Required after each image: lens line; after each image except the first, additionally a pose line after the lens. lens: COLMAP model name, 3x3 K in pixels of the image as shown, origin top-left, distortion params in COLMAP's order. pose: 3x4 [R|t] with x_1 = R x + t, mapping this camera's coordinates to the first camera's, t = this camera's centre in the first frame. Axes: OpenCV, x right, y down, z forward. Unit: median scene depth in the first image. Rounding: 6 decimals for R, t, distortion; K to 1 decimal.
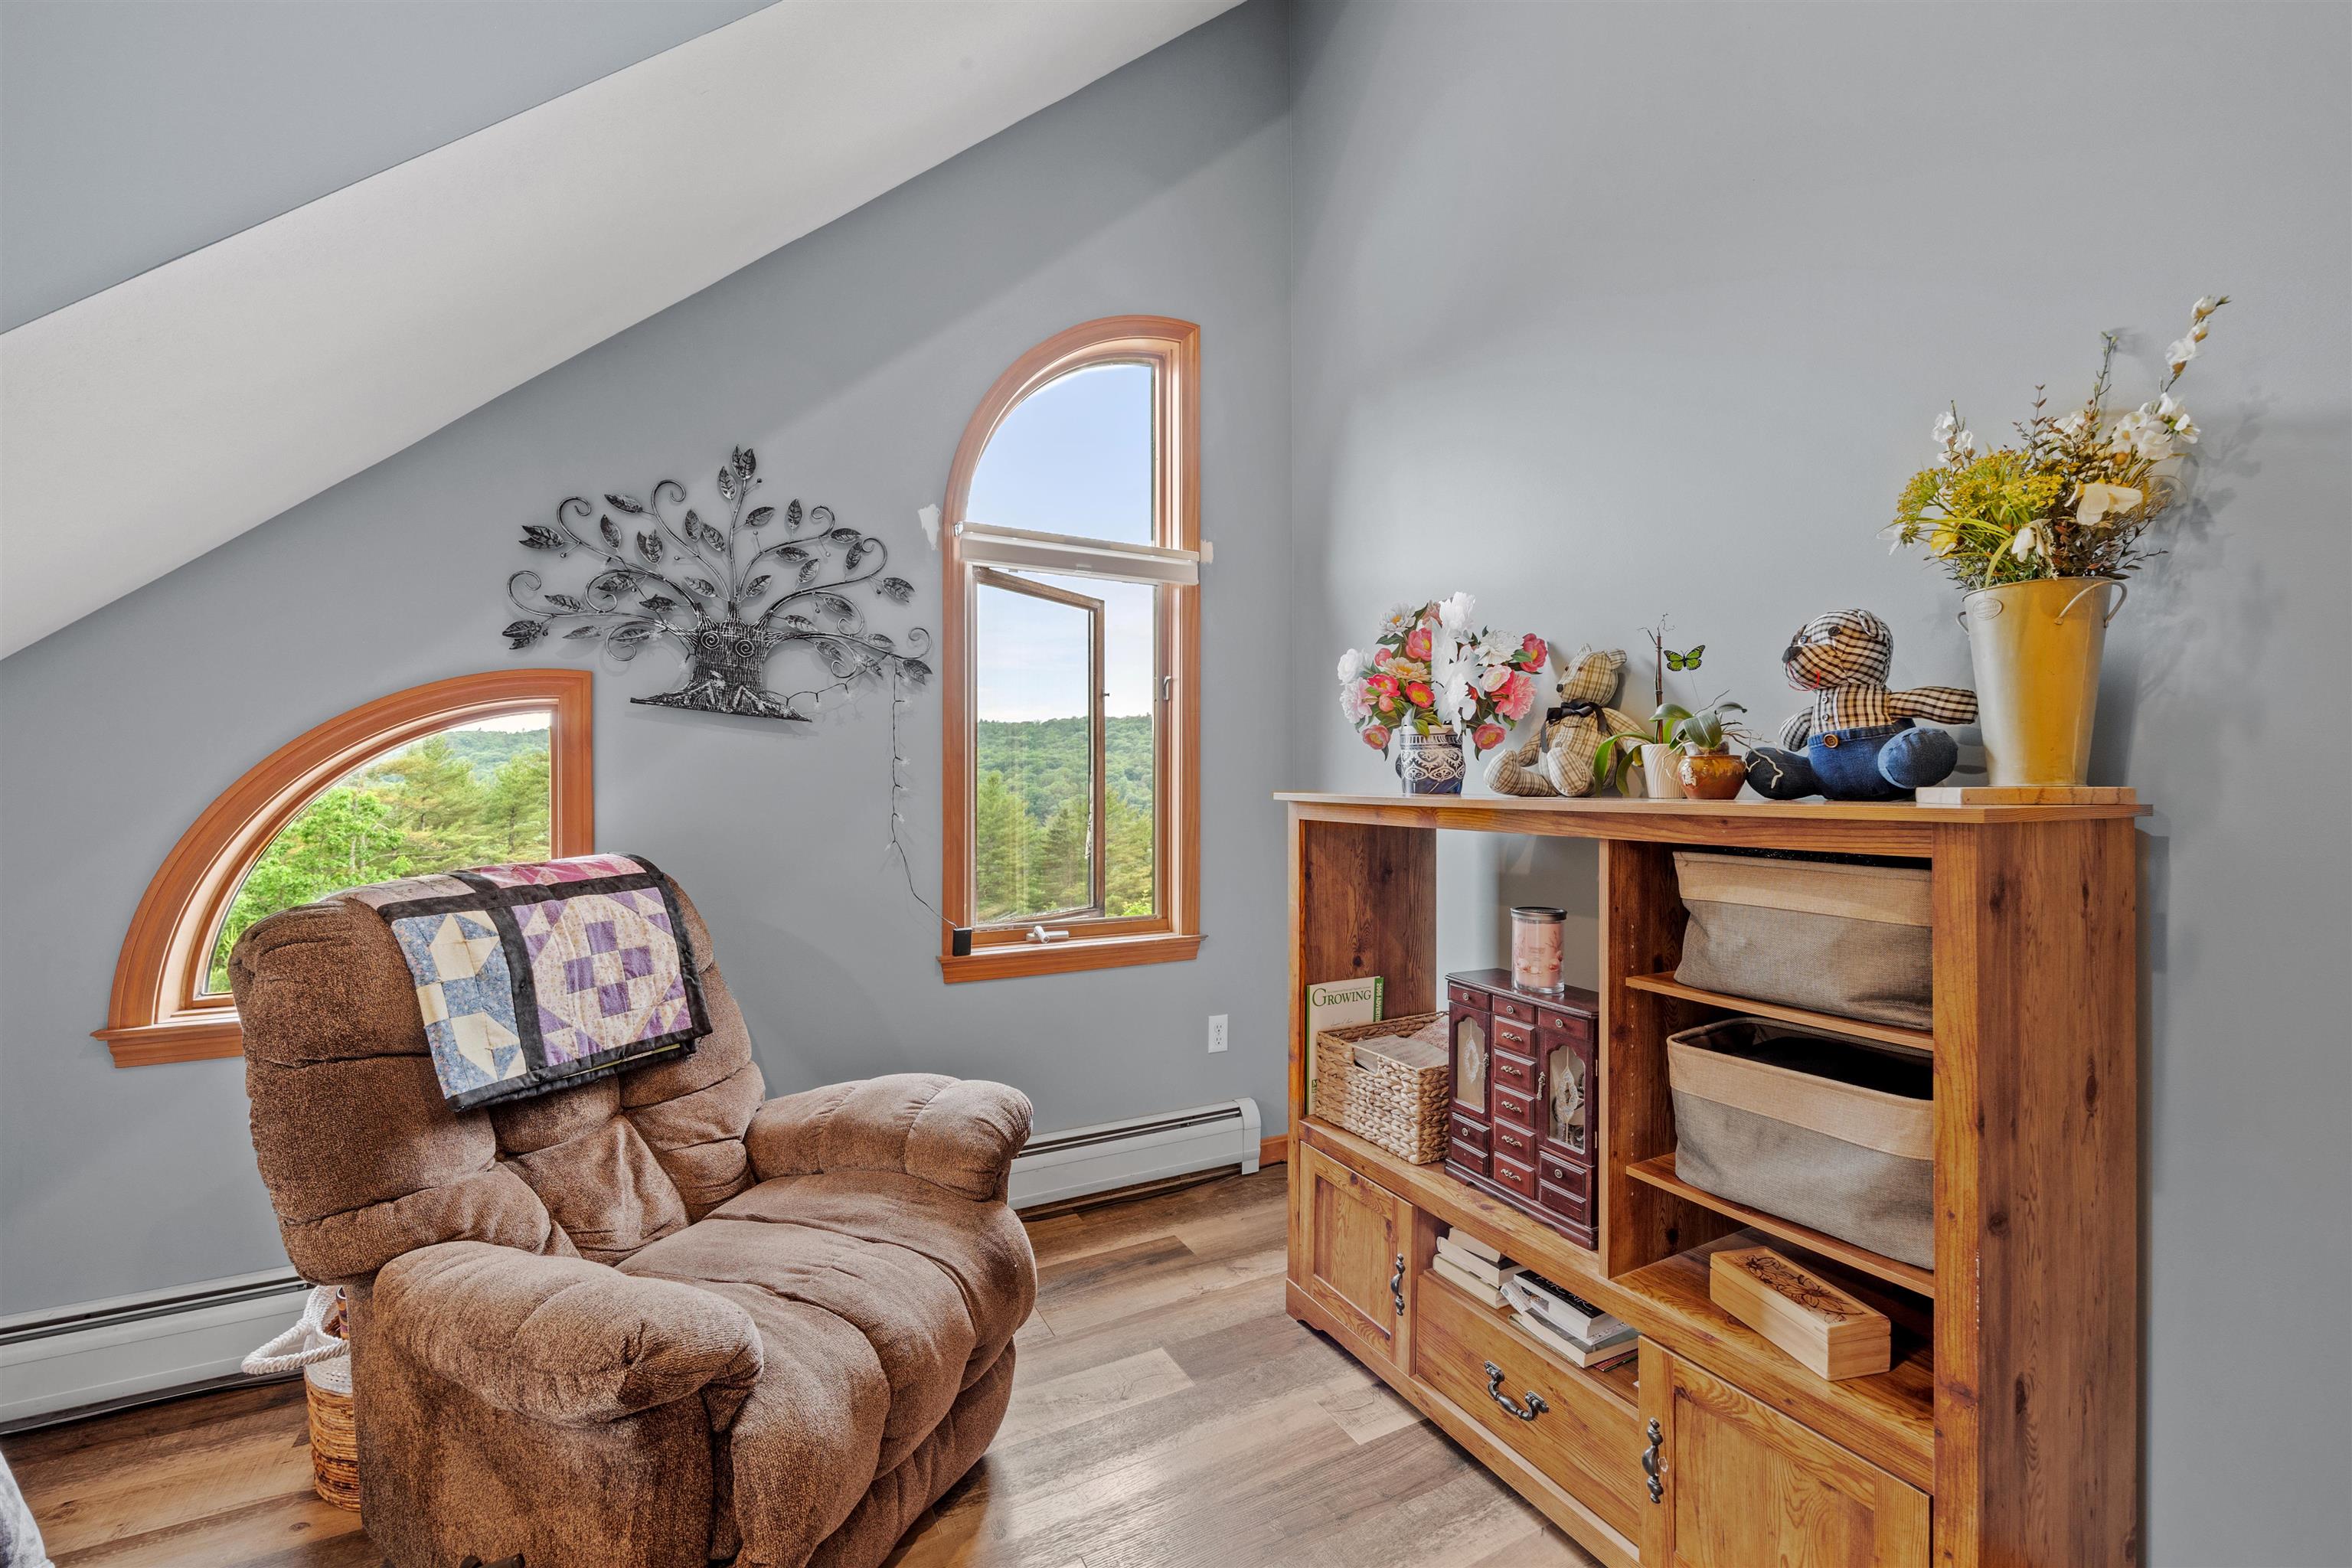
lens RADIAL K [[946.7, 0, 1172.9], [0, 946.7, 780.3], [0, 0, 1]] dist [0.000422, 0.000526]
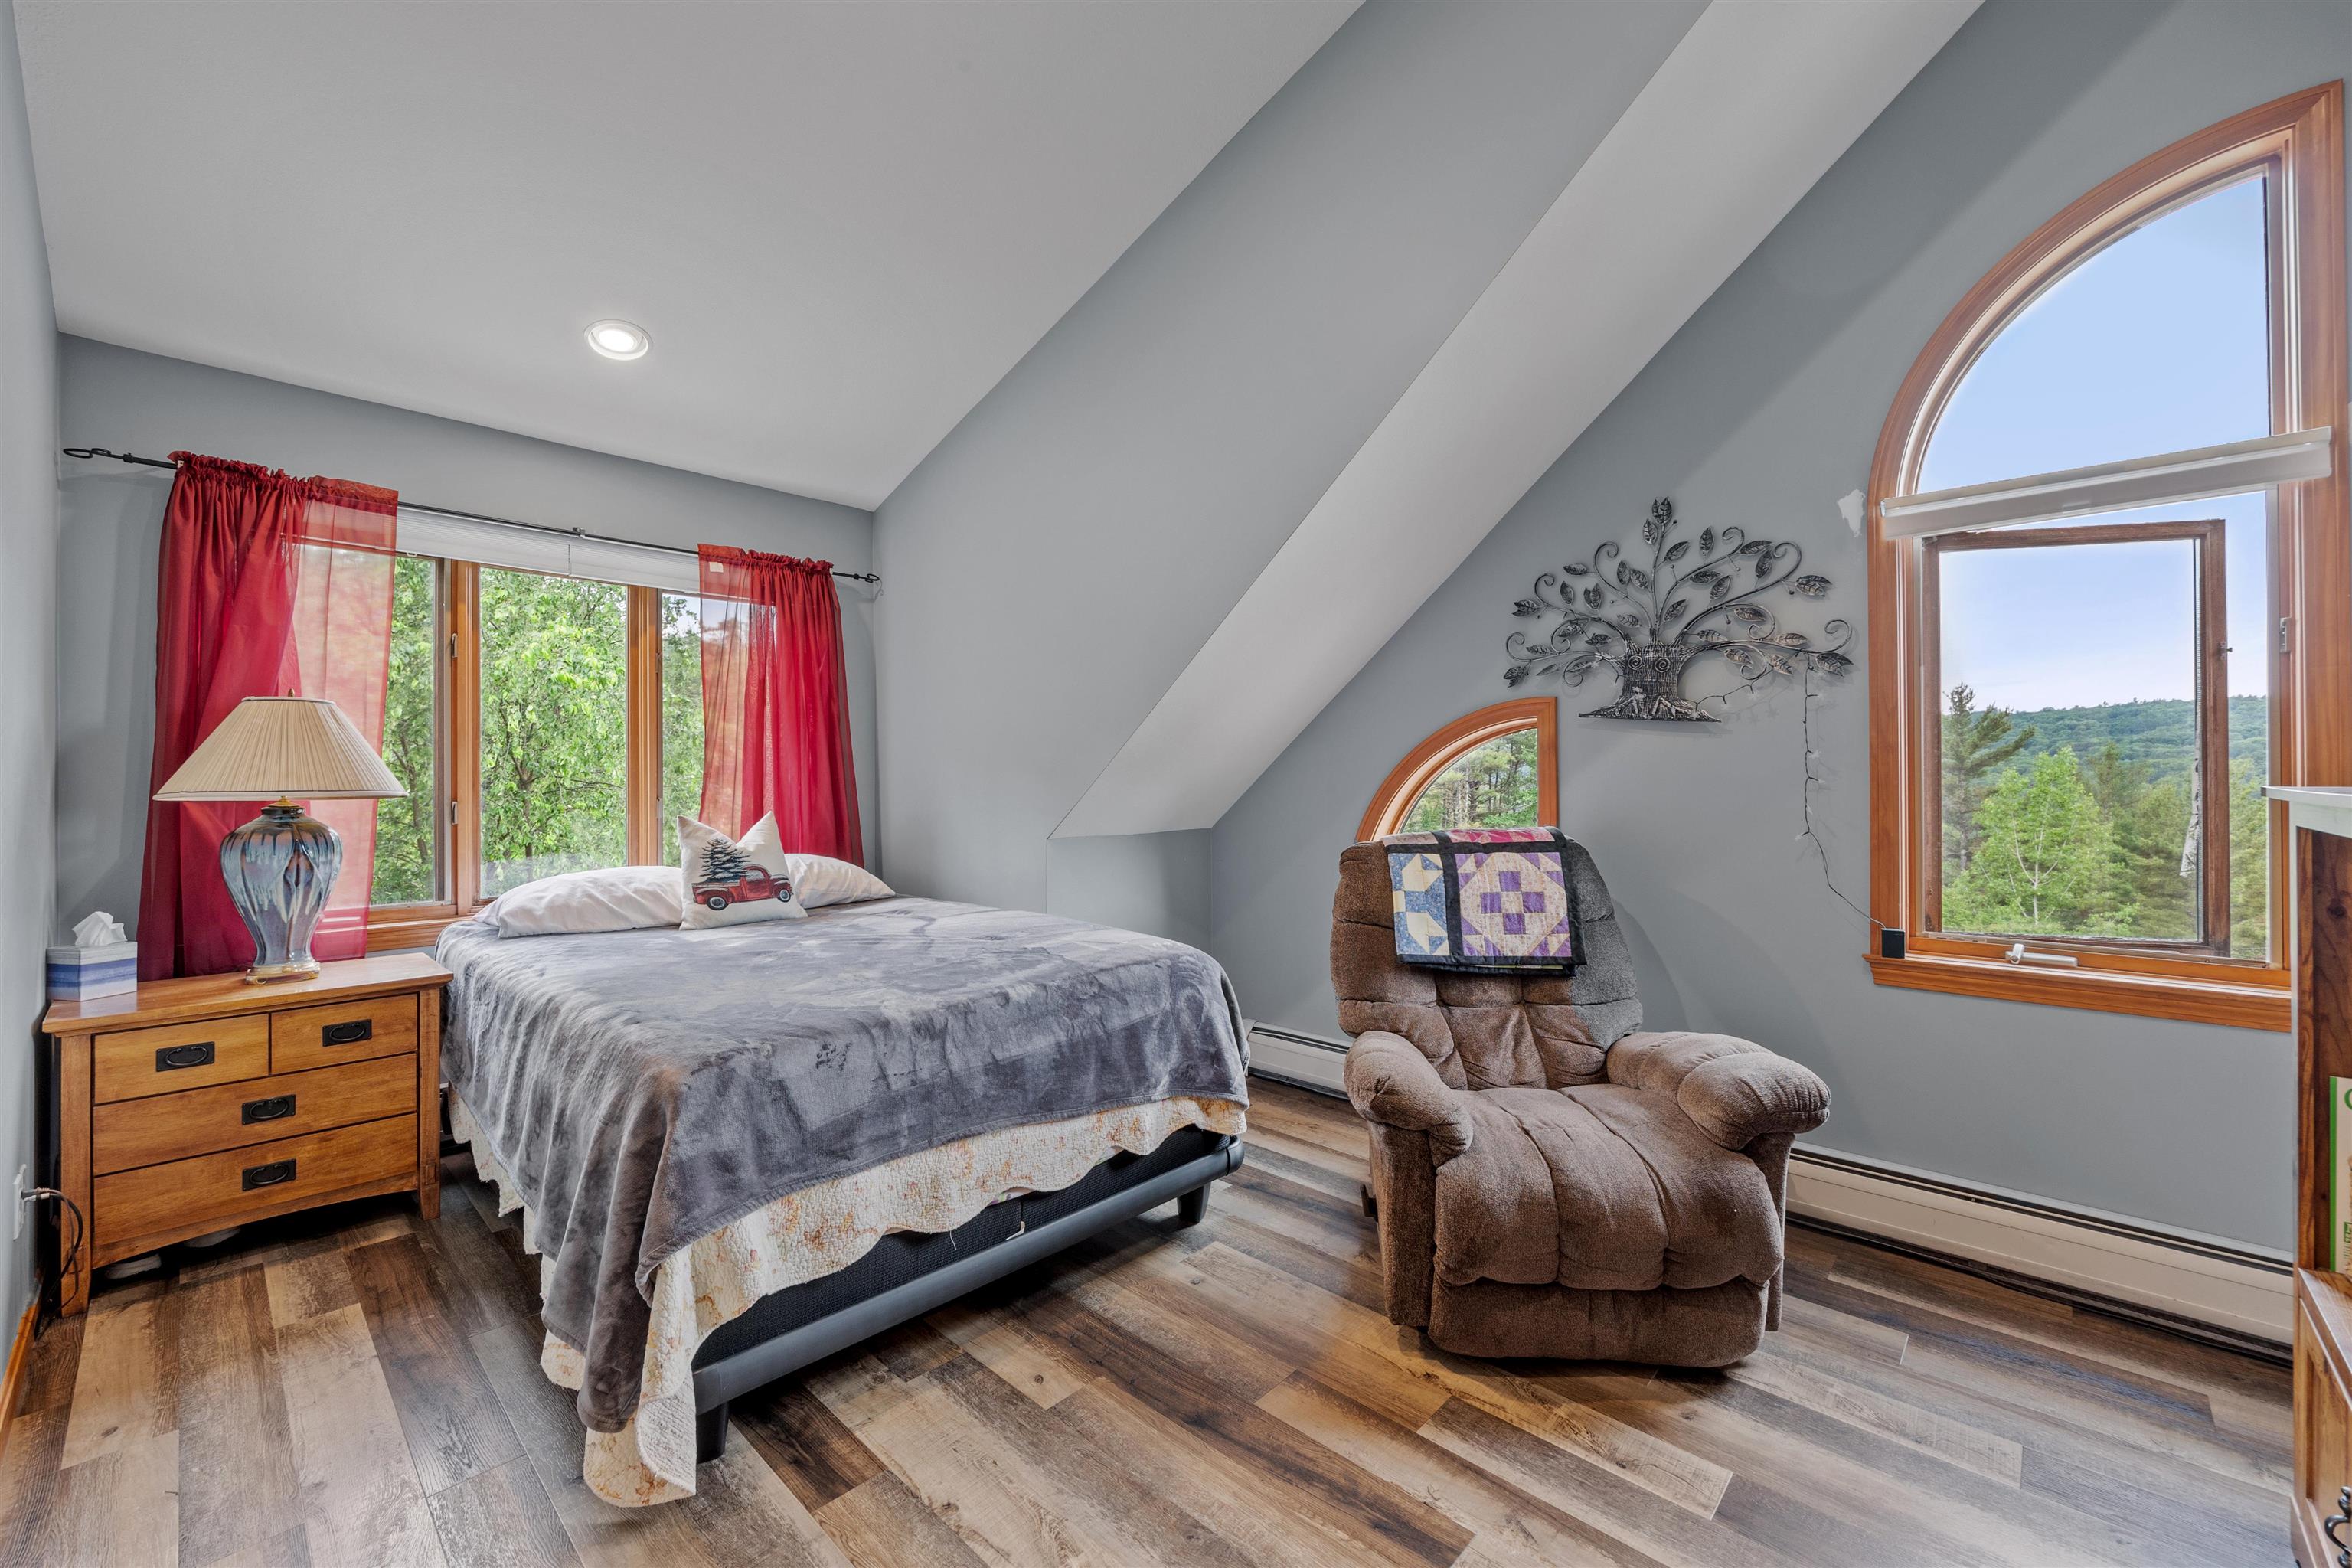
lens RADIAL K [[946.7, 0, 1158.1], [0, 946.7, 782.1], [0, 0, 1]] dist [0.000422, 0.000526]
pose [[0.317383, -0.000967, -0.948297, 0.577681], [0.006027, 0.999981, 0.000998, 0.005603], [0.948278, -0.006033, 0.317383, 0.008902]]
